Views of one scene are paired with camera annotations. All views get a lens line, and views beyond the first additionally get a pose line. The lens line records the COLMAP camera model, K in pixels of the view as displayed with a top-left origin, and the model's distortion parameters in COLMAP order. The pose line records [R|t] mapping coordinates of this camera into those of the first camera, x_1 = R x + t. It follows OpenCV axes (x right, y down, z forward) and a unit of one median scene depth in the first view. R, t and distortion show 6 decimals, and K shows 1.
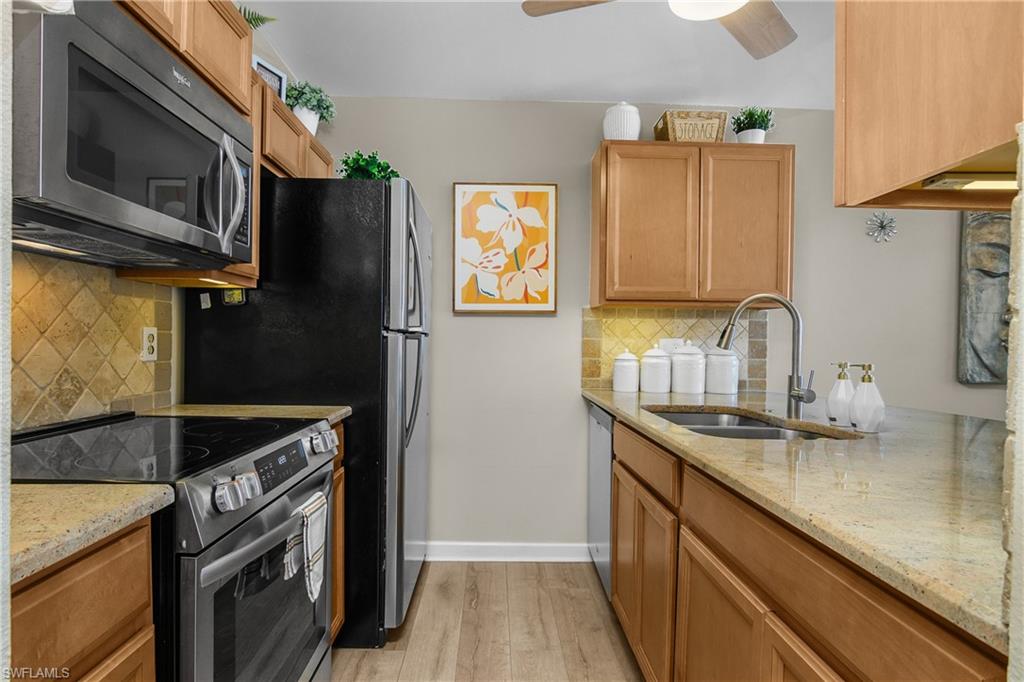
lens RADIAL K [[557.1, 0, 512.0], [0, 557.1, 341.0], [0, 0, 1]] dist [0.000555, 0.000076]
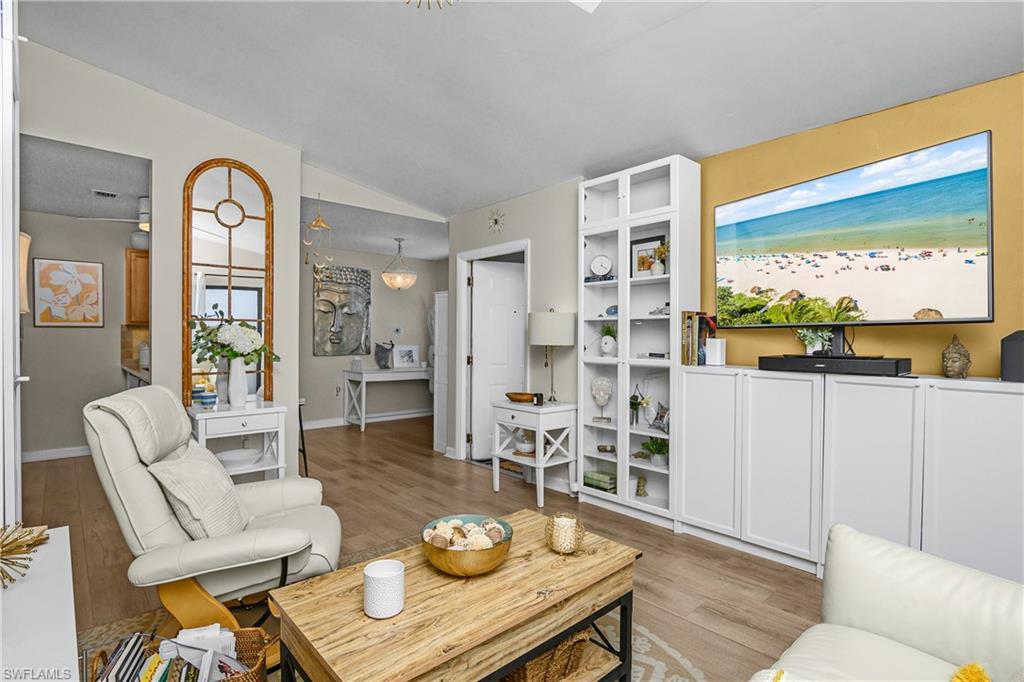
lens RADIAL K [[498.1, 0, 512.0], [0, 498.1, 341.0], [0, 0, 1]] dist [-0.011345, 0.000718]
pose [[0.759030, -0.015394, 0.650874, 0.034491], [0.005547, 0.999837, 0.017178, -0.023697], [-0.651032, -0.009428, 0.758991, -1.303584]]
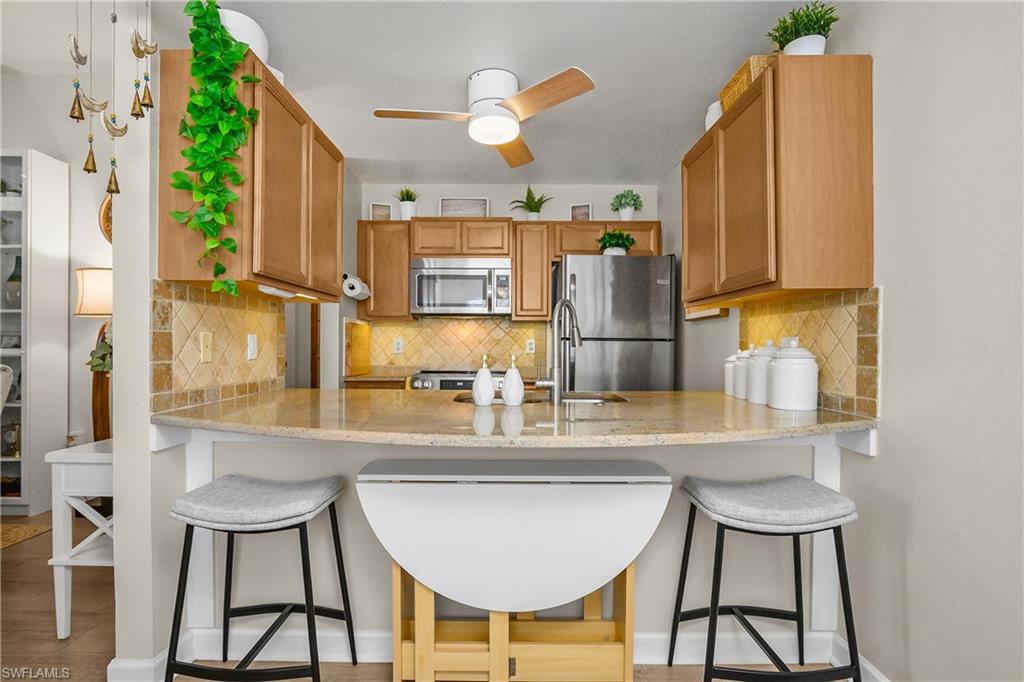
lens RADIAL K [[501.7, 0, 494.3], [0, 501.7, 344.1], [0, 0, 1]] dist [-0.023342, -0.000142]
pose [[-0.070739, -0.012876, -0.997412, 1.045459], [-0.001284, 0.999917, -0.012818, 0.015355], [0.997494, 0.000374, -0.070750, 0.628534]]
